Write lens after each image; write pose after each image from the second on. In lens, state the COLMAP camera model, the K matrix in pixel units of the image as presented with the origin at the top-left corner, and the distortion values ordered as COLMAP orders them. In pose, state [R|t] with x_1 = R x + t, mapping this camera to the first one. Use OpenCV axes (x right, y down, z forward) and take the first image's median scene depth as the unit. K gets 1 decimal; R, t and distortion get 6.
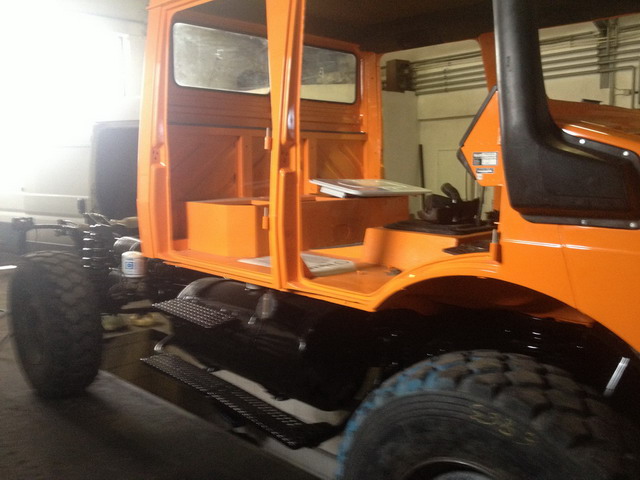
lens RADIAL K [[600.9, 0, 321.1], [0, 600.9, 235.7], [0, 0, 1]] dist [0.125171, -0.296443]
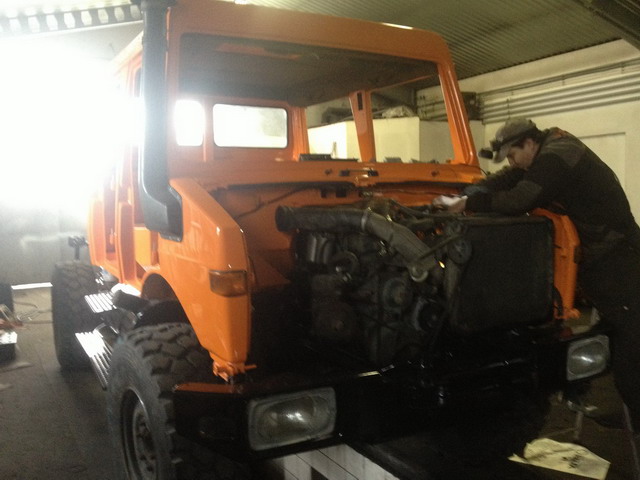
lens RADIAL K [[600.9, 0, 321.1], [0, 600.9, 235.7], [0, 0, 1]] dist [0.125171, -0.296443]
pose [[0.965017, 0.010965, -0.261958, 0.171003], [-0.021677, 0.999041, -0.038039, 0.003092], [0.261290, 0.042387, 0.964329, -0.064798]]
